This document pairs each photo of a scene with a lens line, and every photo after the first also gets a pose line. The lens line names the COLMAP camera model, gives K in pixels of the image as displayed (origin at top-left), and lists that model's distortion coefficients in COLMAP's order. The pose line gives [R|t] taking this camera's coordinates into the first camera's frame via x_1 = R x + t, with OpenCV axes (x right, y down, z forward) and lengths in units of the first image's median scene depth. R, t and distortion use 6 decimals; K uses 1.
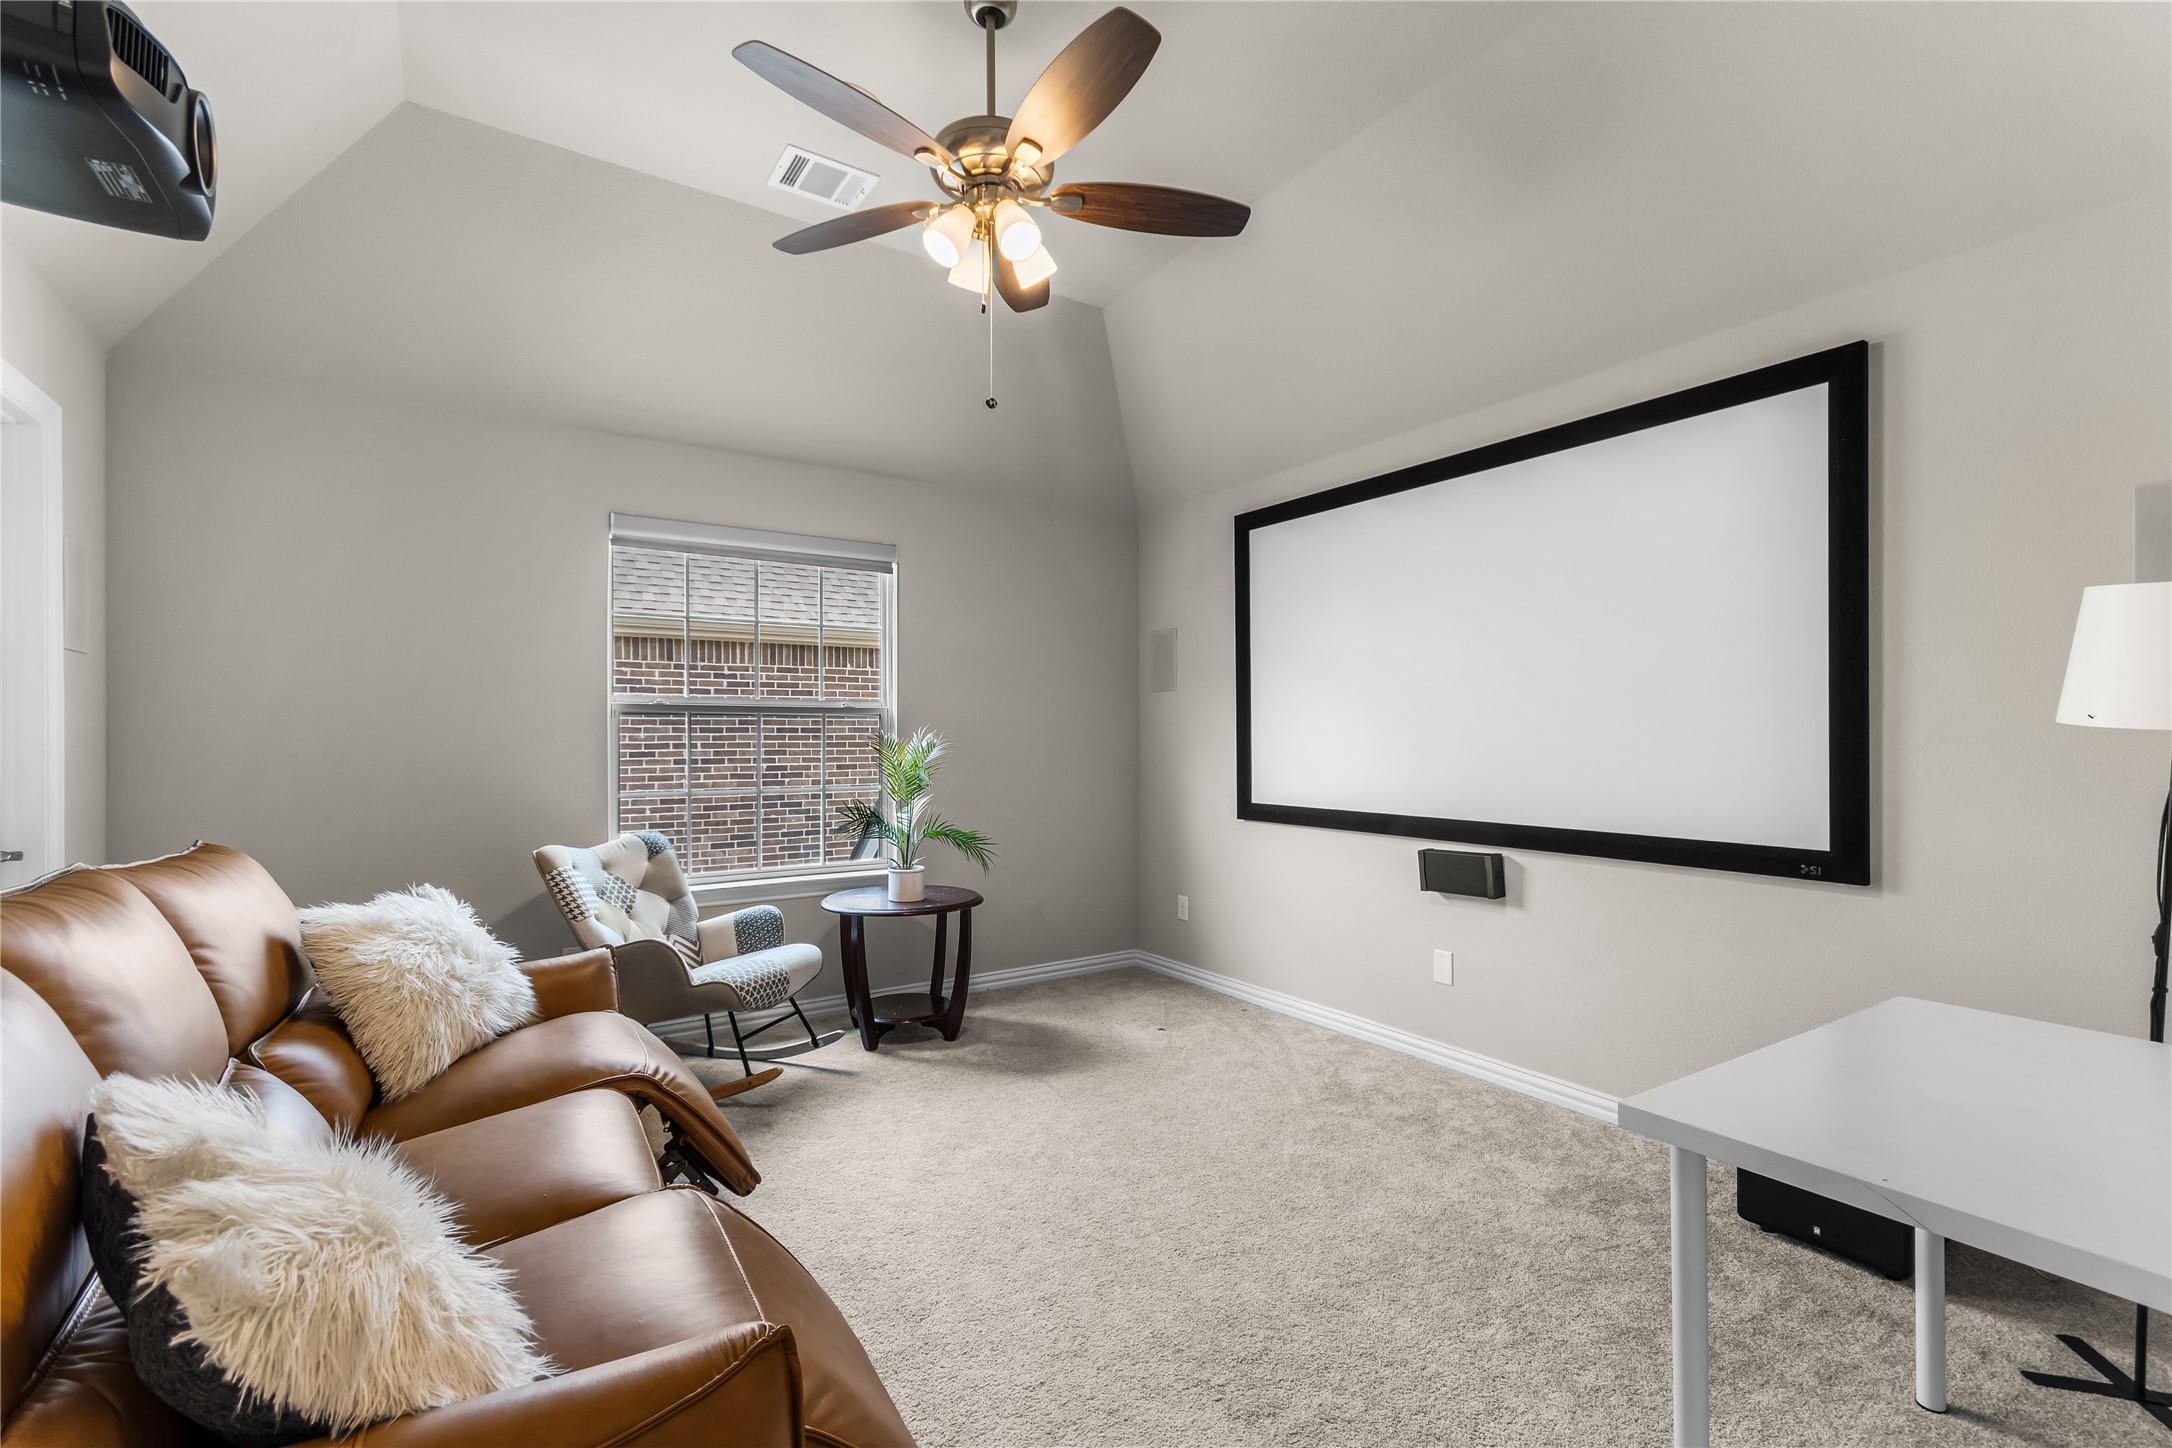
lens RADIAL K [[955.5, 0, 1088.4], [0, 955.5, 727.9], [0, 0, 1]] dist [0.004712, 0.000289]
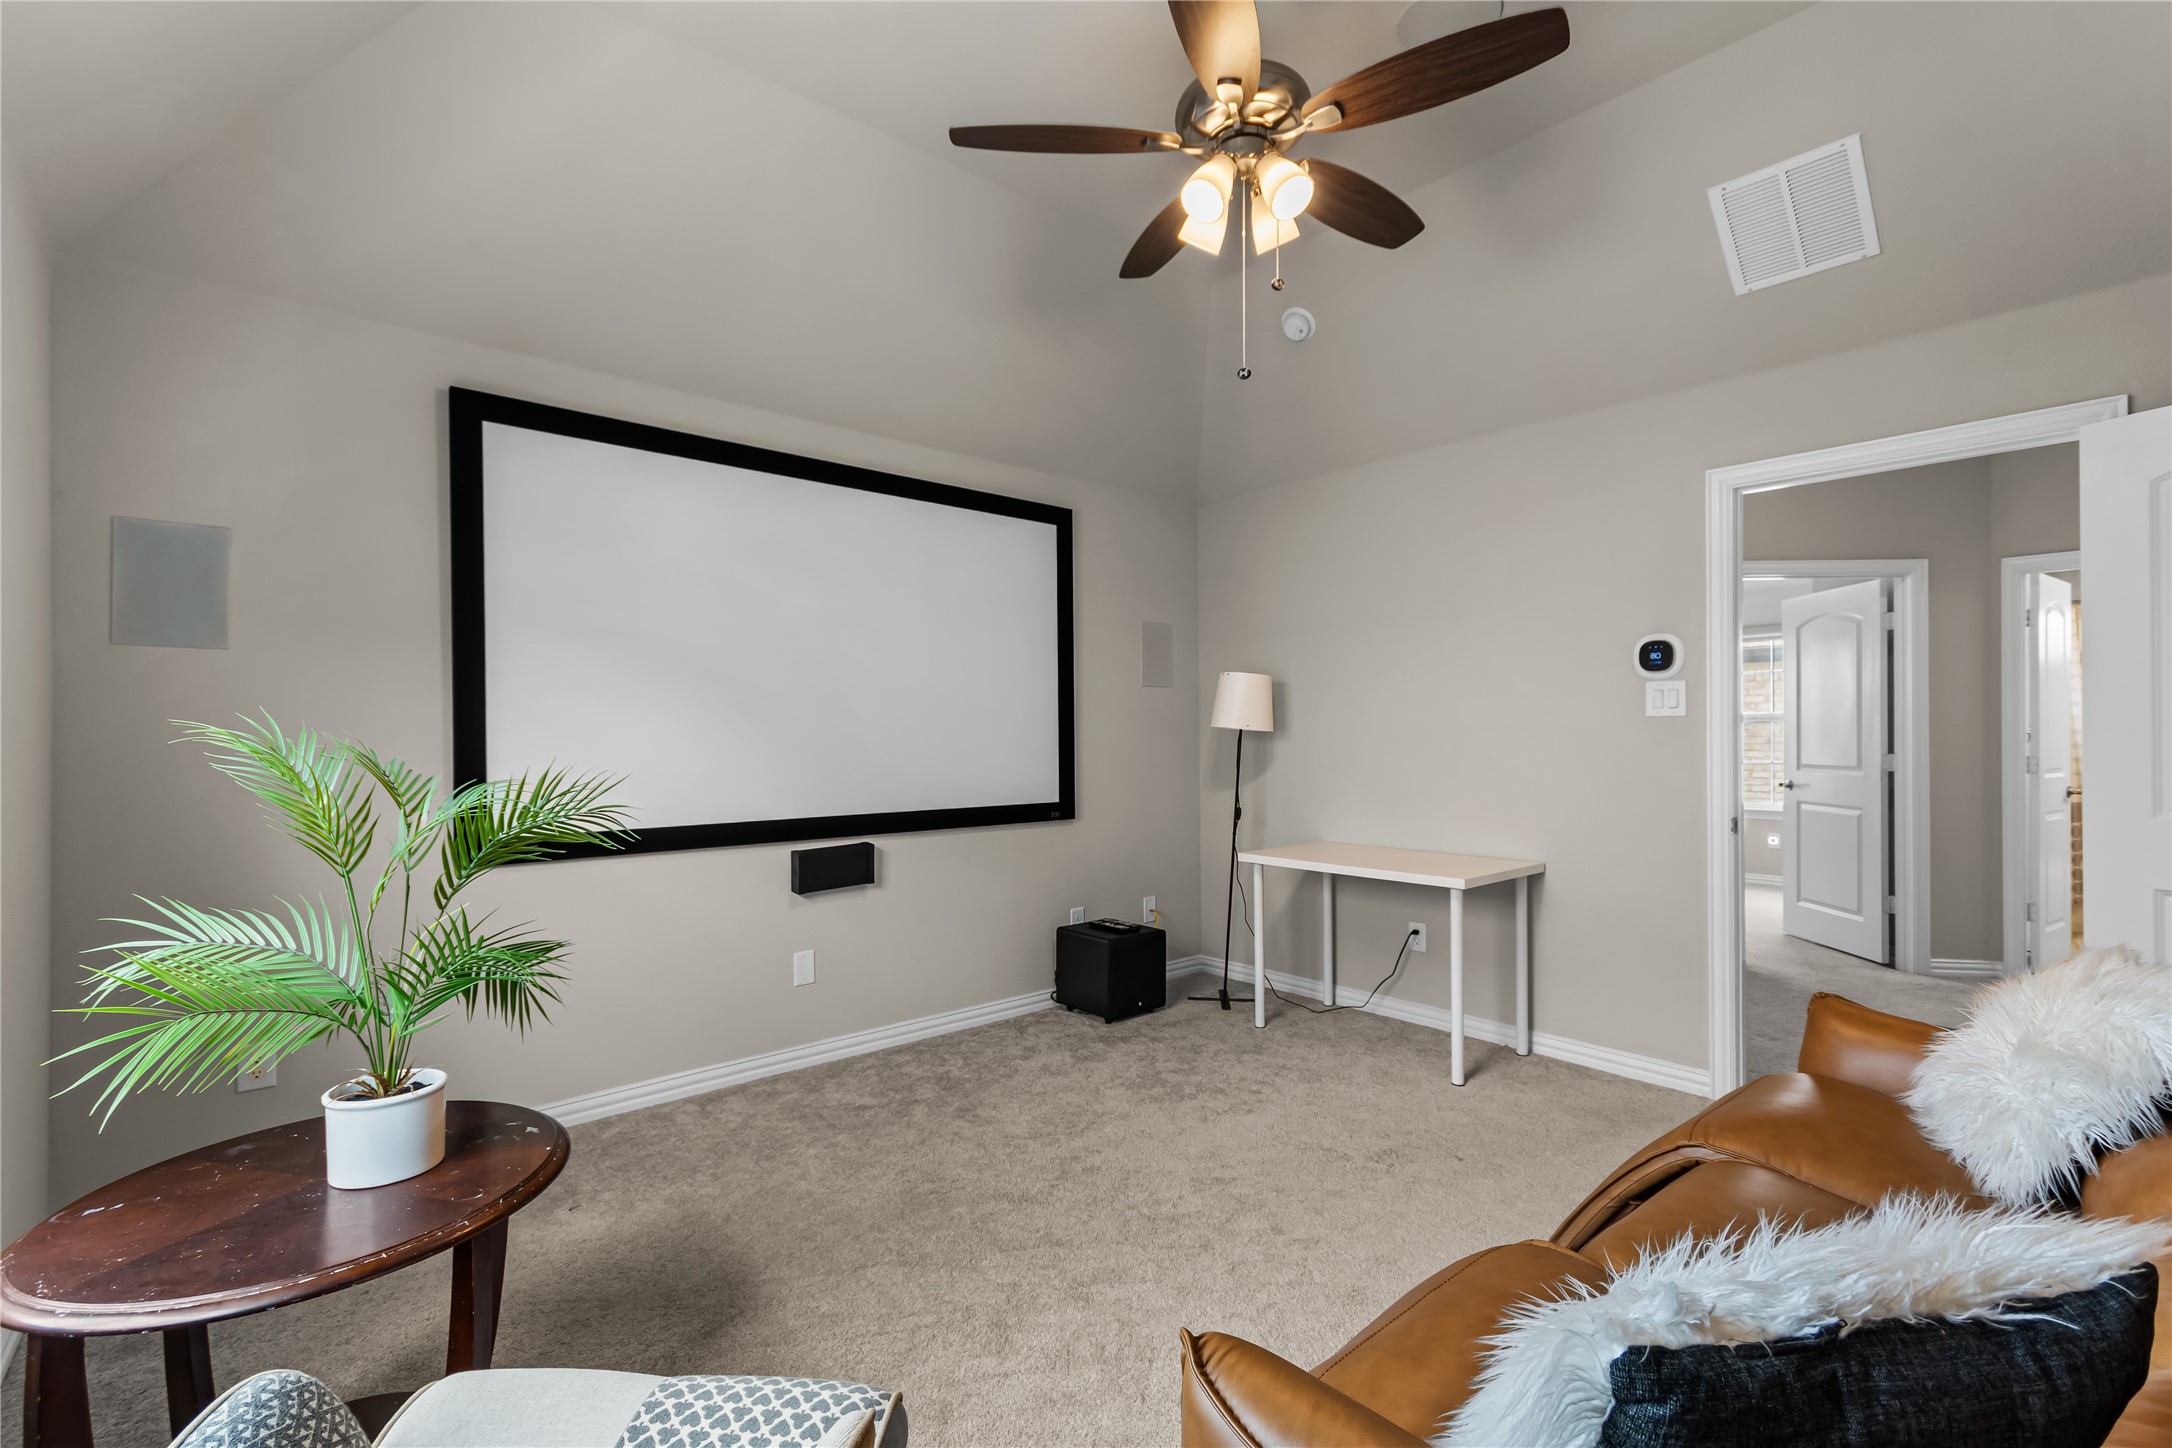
lens RADIAL K [[955.5, 0, 1087.7], [0, 955.5, 731.7], [0, 0, 1]] dist [0.004712, 0.000289]
pose [[-0.120188, 0.002467, 0.992748, -0.702693], [-0.004687, 0.999984, -0.003053, 0.006406], [-0.992740, -0.005020, -0.120175, 0.891400]]
